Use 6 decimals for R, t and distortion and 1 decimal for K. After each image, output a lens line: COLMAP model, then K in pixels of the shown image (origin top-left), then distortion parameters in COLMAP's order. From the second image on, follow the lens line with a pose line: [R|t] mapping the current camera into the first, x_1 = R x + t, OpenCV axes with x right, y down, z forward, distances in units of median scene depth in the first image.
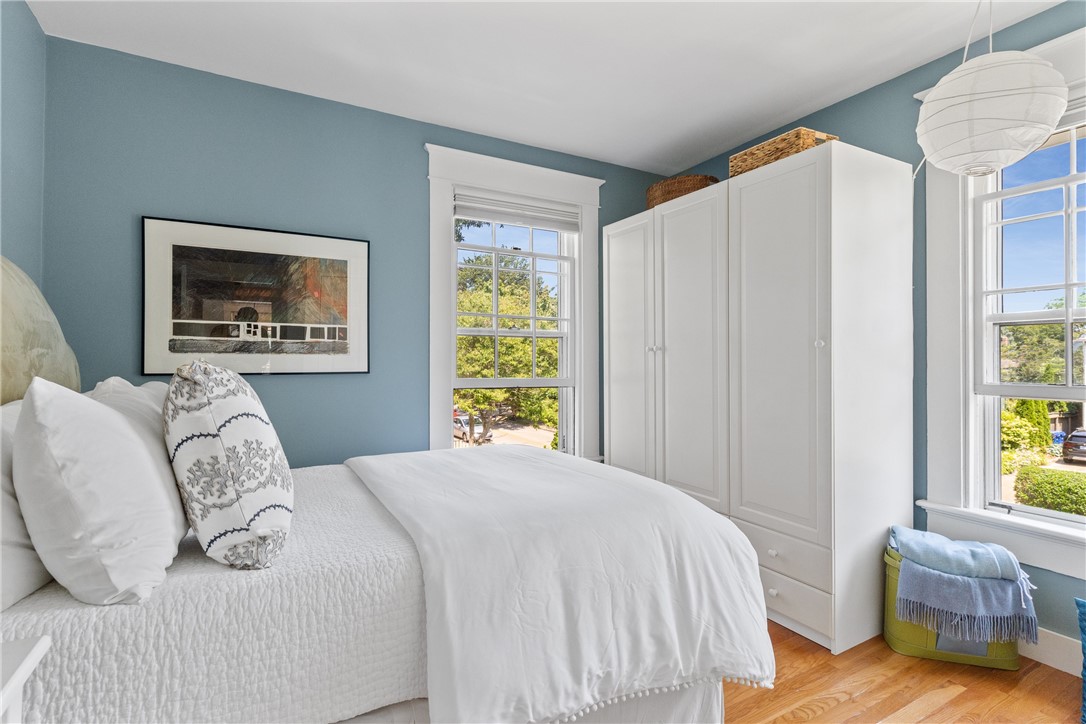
lens RADIAL K [[527.9, 0, 541.6], [0, 527.9, 361.2], [0, 0, 1]] dist [0.022921, 0.000931]
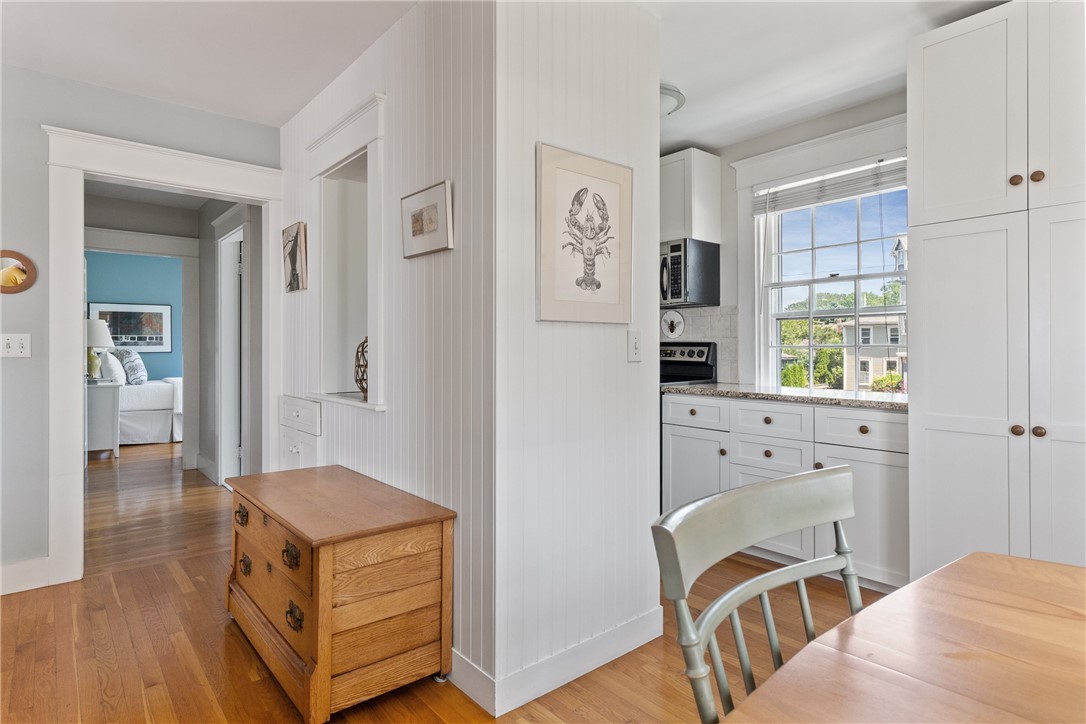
lens RADIAL K [[595.3, 0, 544.2], [0, 595.3, 358.2], [0, 0, 1]] dist [0.001418, 0.000336]
pose [[0.981516, 0.000617, 0.191377, 1.083636], [-0.003757, 0.999864, 0.016045, -0.007243], [-0.191341, -0.016467, 0.981385, -2.658596]]
